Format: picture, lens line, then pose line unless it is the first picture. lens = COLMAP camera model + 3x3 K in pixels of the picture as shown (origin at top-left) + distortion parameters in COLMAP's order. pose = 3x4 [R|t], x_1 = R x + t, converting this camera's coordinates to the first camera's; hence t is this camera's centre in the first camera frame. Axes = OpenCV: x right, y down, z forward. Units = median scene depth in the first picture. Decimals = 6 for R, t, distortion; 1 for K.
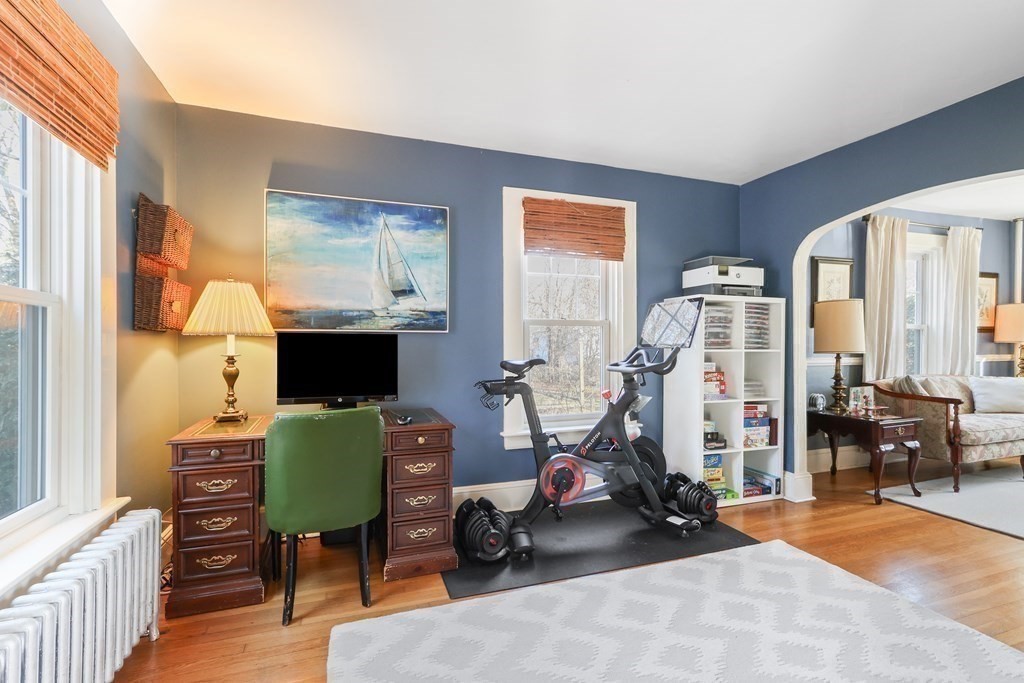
lens RADIAL K [[479.8, 0, 517.2], [0, 479.8, 344.7], [0, 0, 1]] dist [0.005508, 0.001252]
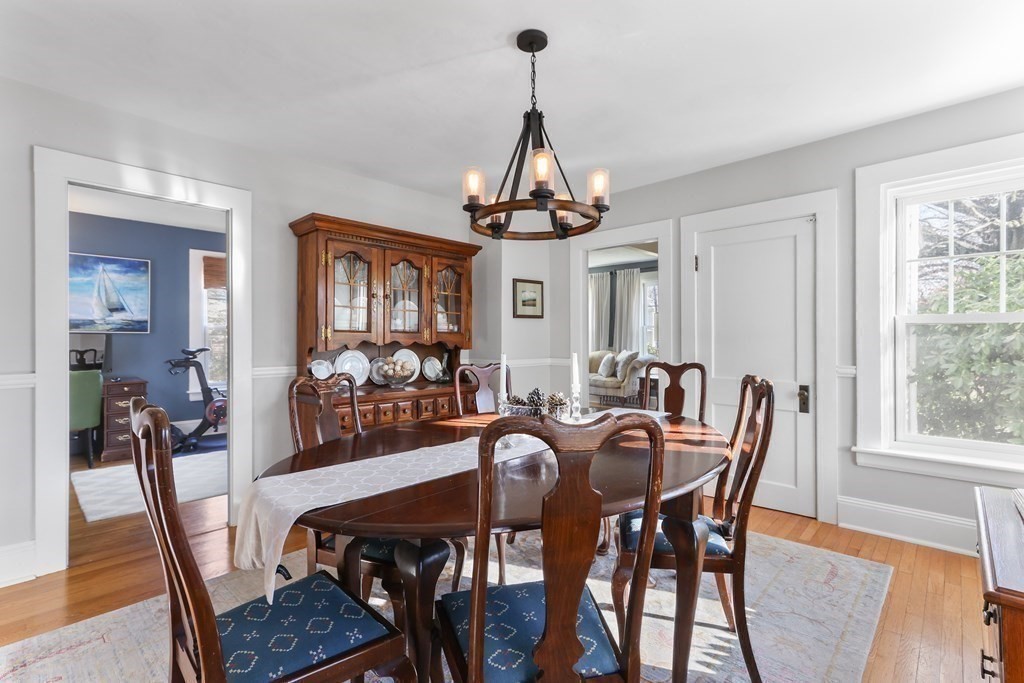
lens RADIAL K [[479.8, 0, 506.1], [0, 479.8, 337.8], [0, 0, 1]] dist [0.005508, 0.001252]
pose [[0.905768, 0.007386, 0.423711, 0.292725], [-0.006302, 0.999972, -0.003959, -0.009688], [-0.423728, 0.000916, 0.905789, -1.139471]]
